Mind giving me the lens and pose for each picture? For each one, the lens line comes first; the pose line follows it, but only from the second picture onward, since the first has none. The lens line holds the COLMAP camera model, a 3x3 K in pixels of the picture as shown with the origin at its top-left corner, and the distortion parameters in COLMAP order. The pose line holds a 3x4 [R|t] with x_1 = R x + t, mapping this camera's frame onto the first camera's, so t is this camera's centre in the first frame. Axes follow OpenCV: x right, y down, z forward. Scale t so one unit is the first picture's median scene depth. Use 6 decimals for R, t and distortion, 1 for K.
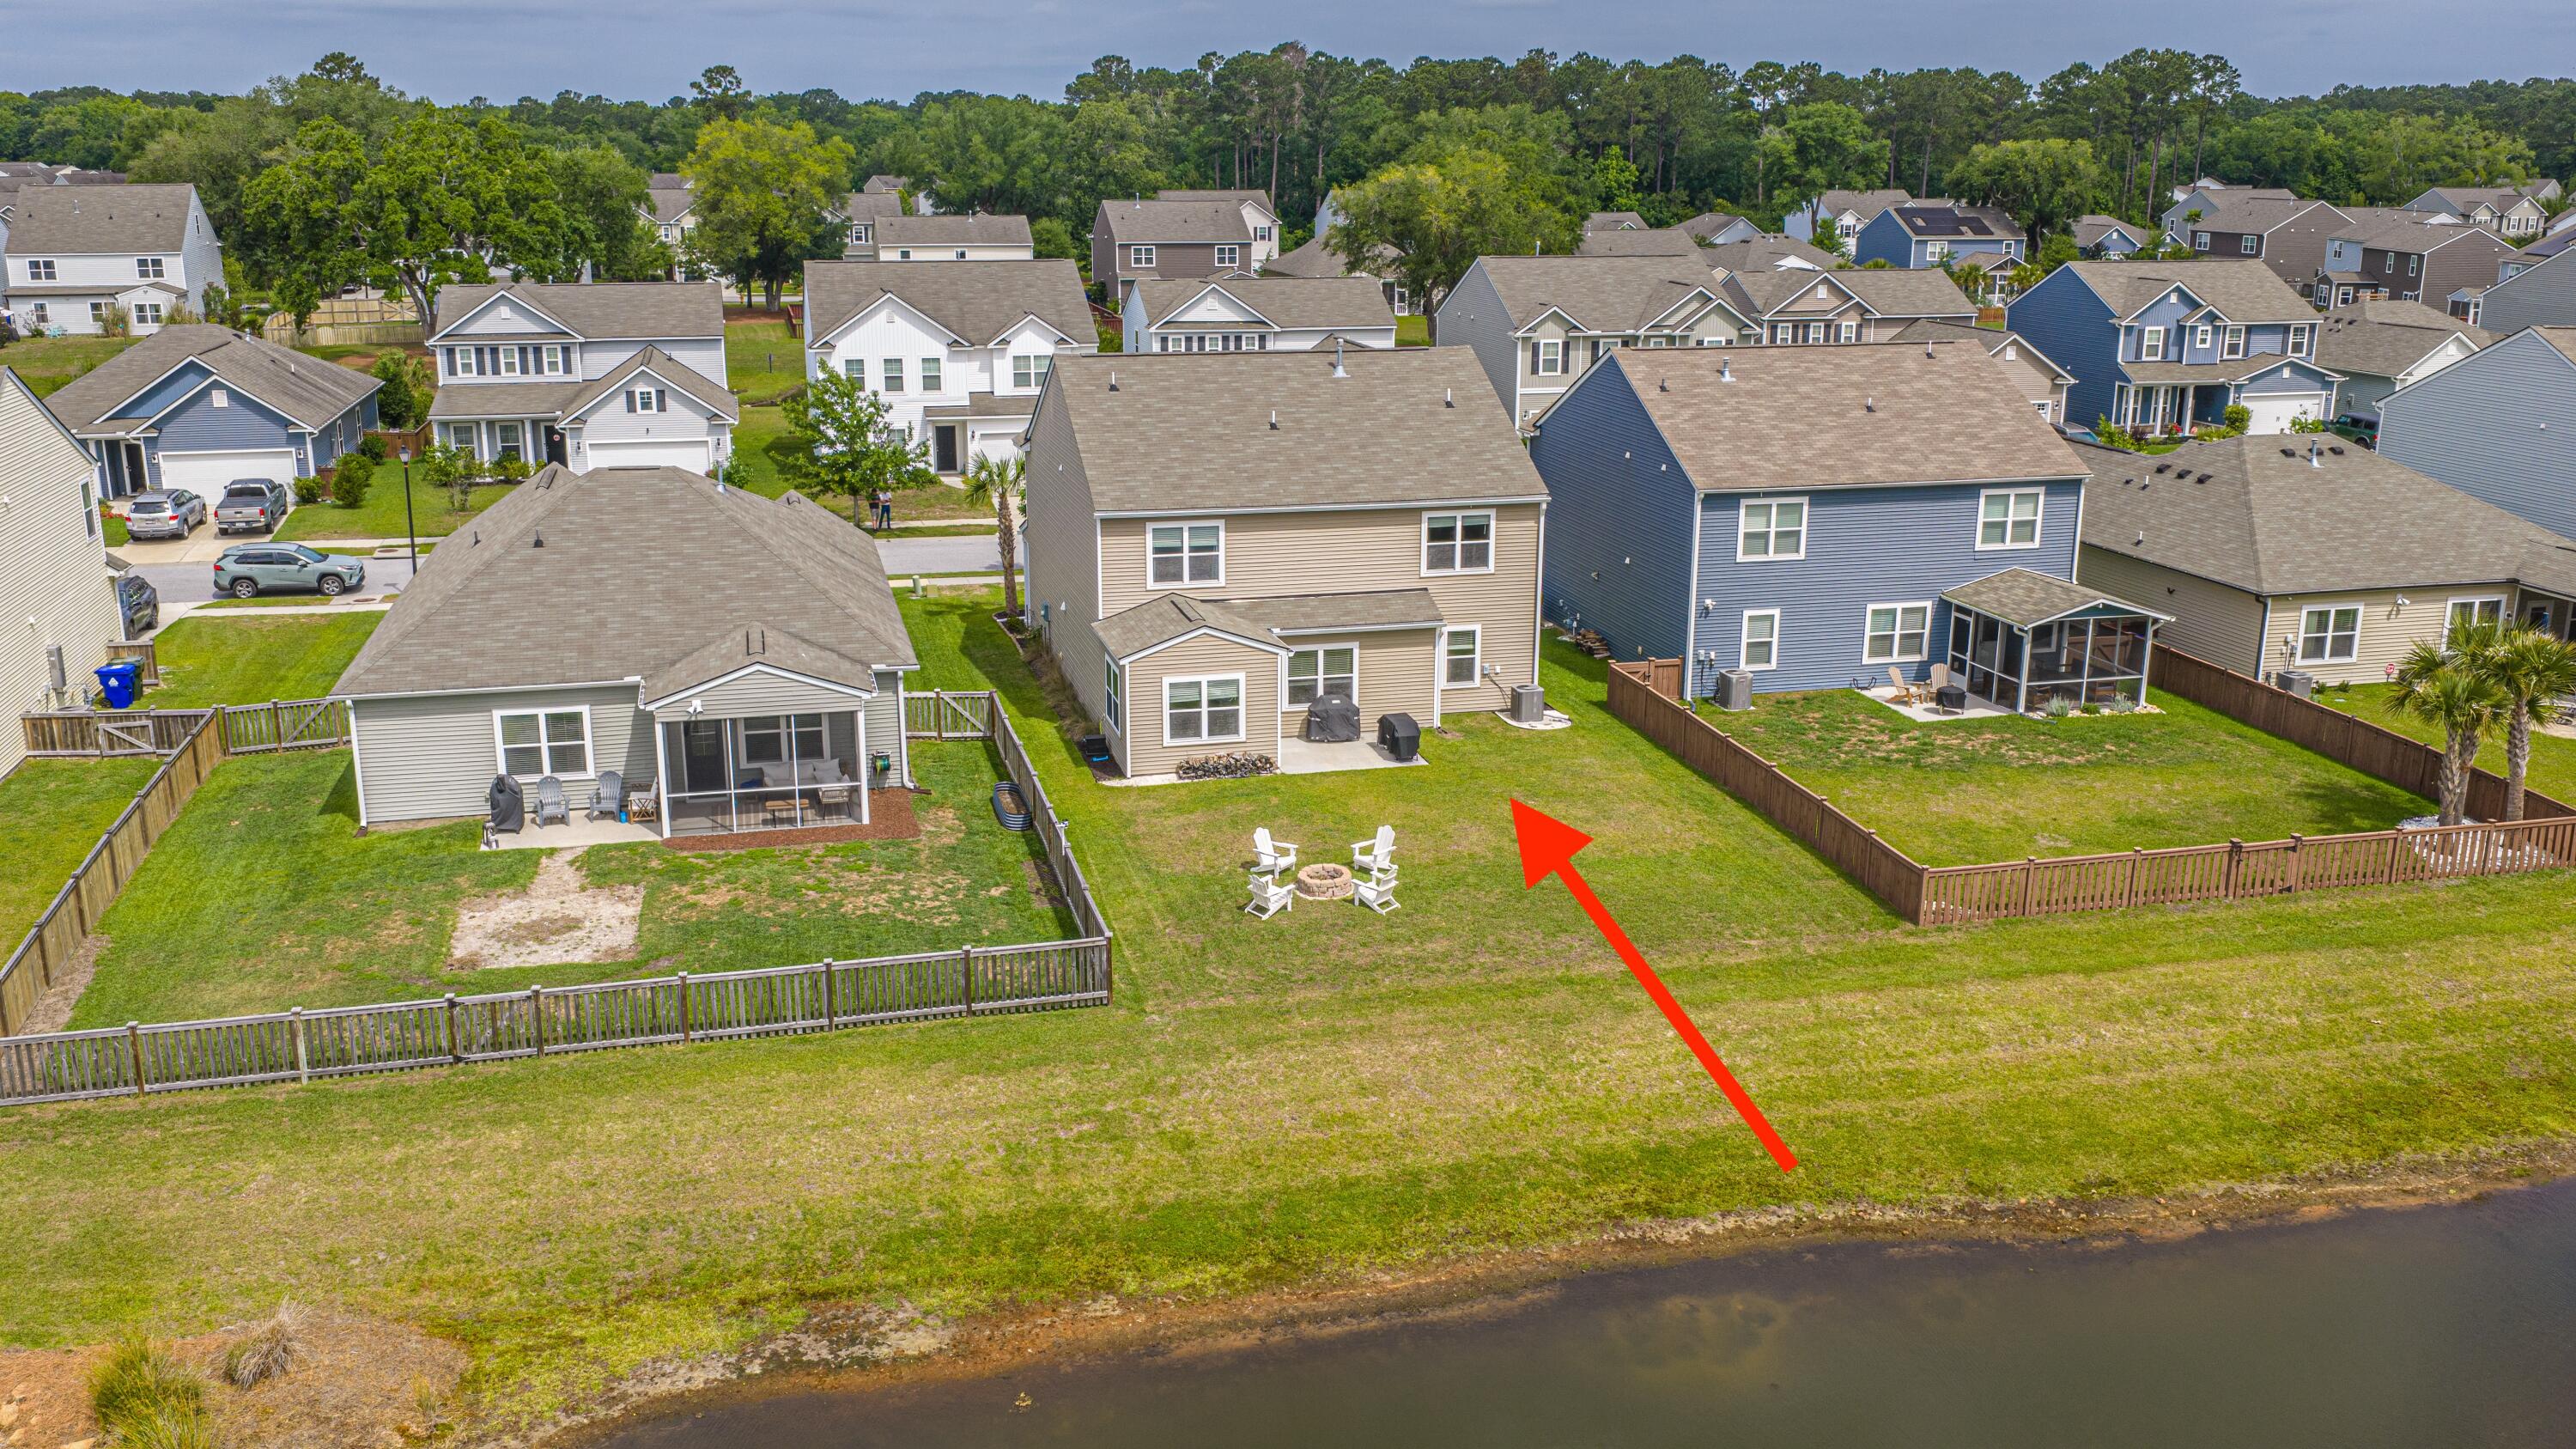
lens RADIAL K [[2129.6, 0, 1292.6], [0, 2129.6, 725.0], [0, 0, 1]] dist [0.021085, -0.047431]
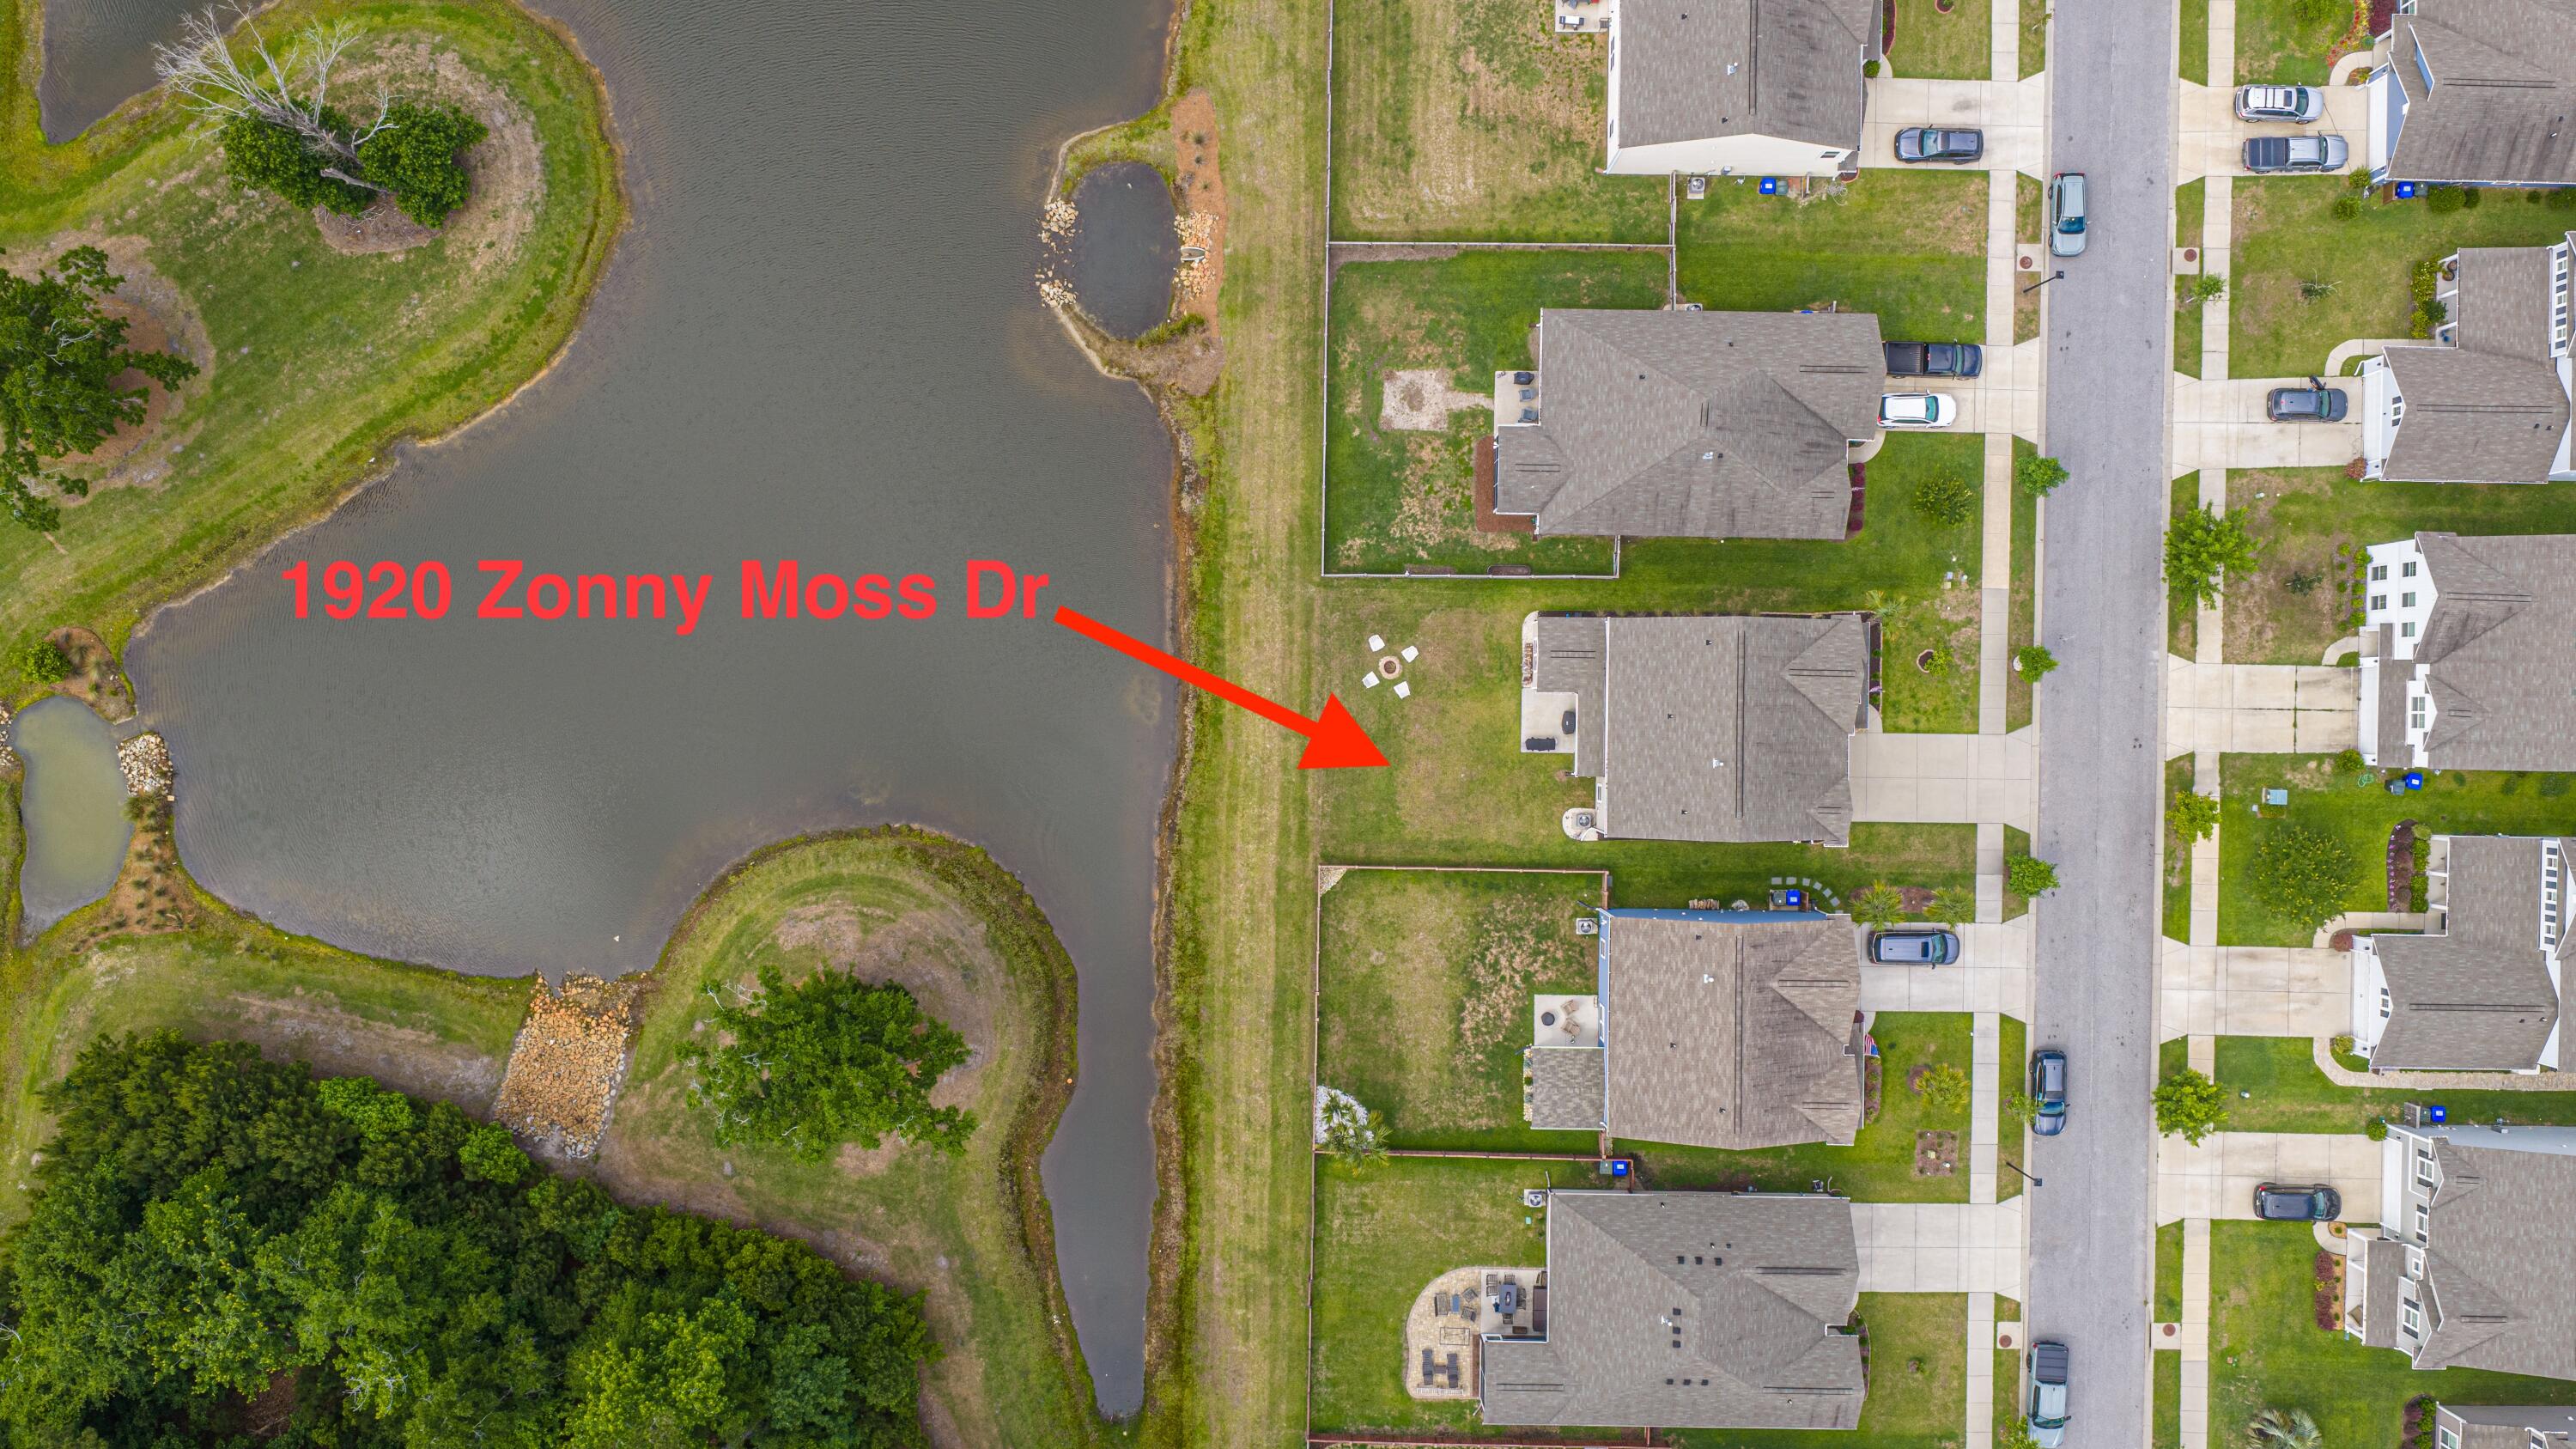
lens RADIAL K [[2129.6, 0, 1280.5], [0, 2129.6, 730.4], [0, 0, 1]] dist [0.021085, -0.047431]
pose [[-0.264313, 0.964423, 0.005292, 0.093605], [-0.253350, -0.074727, 0.964484, -2.046194], [0.930566, 0.253585, 0.264087, 0.122971]]
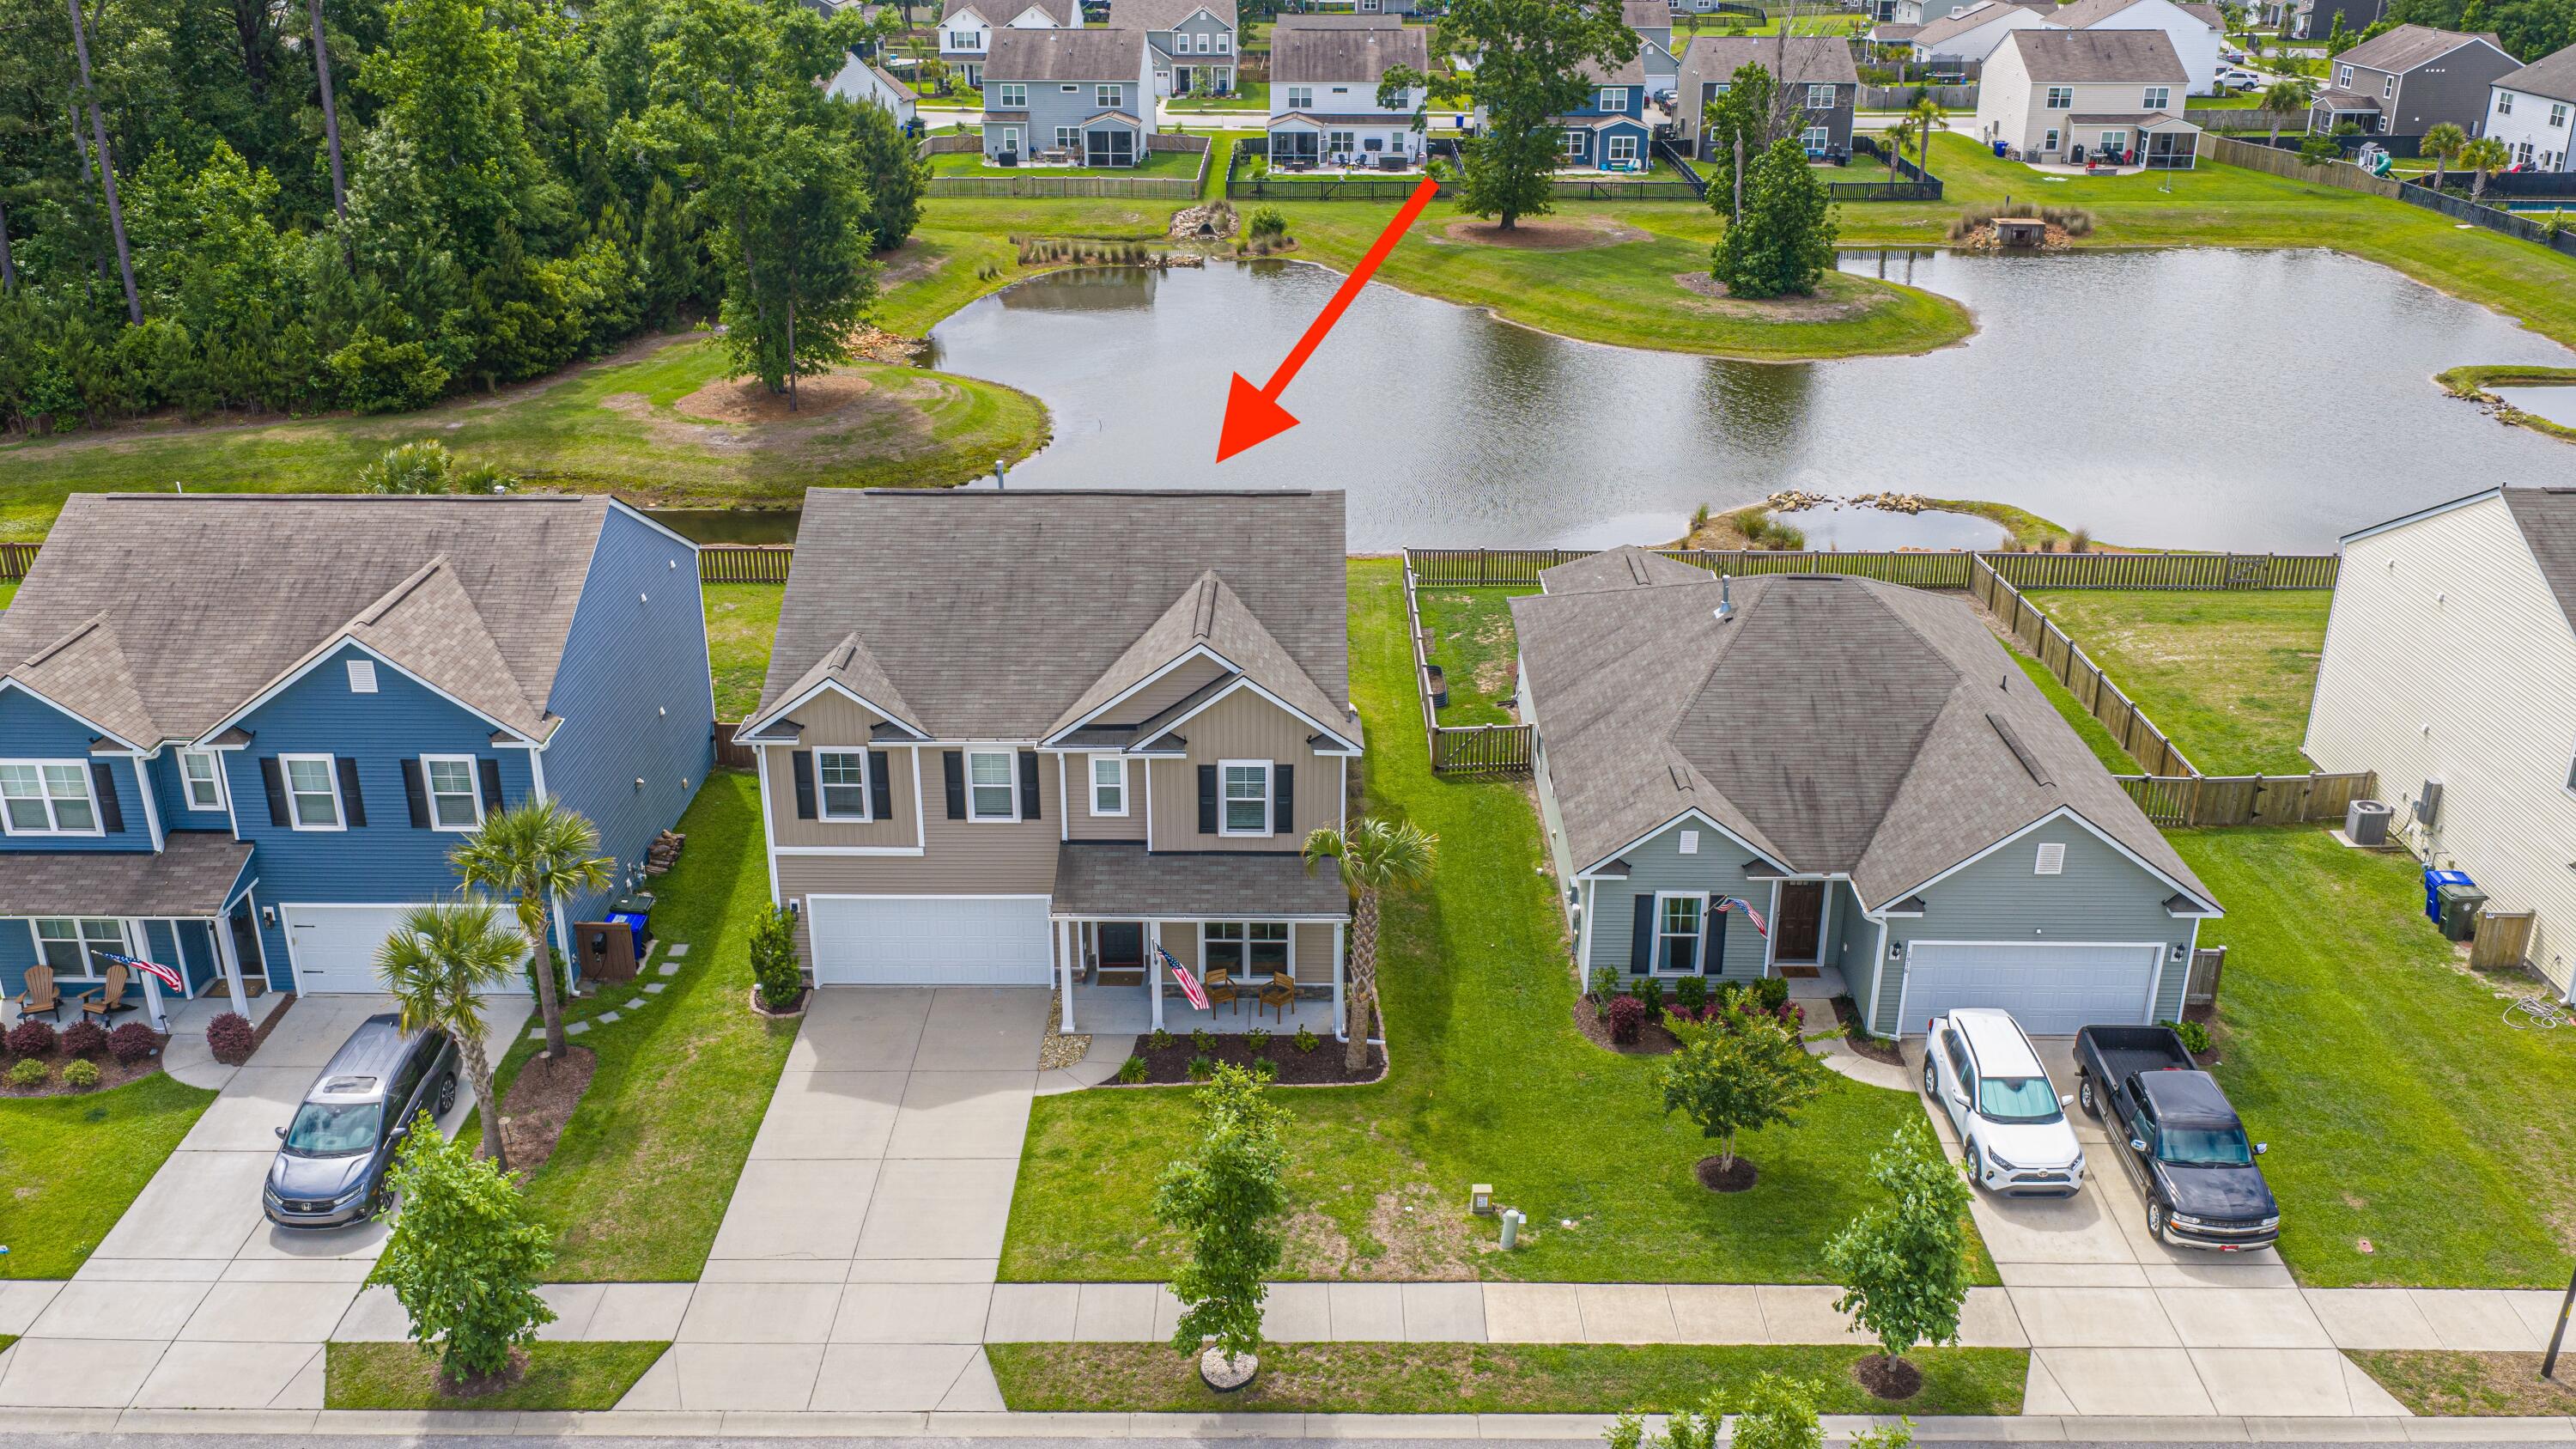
lens RADIAL K [[2129.6, 0, 1292.2], [0, 2129.6, 721.1], [0, 0, 1]] dist [0.021085, -0.047431]
pose [[-0.966021, -0.105906, 0.235771, -0.308798], [0.060809, 0.793466, 0.605570, -0.627698], [-0.251210, 0.599330, -0.760064, 1.757596]]
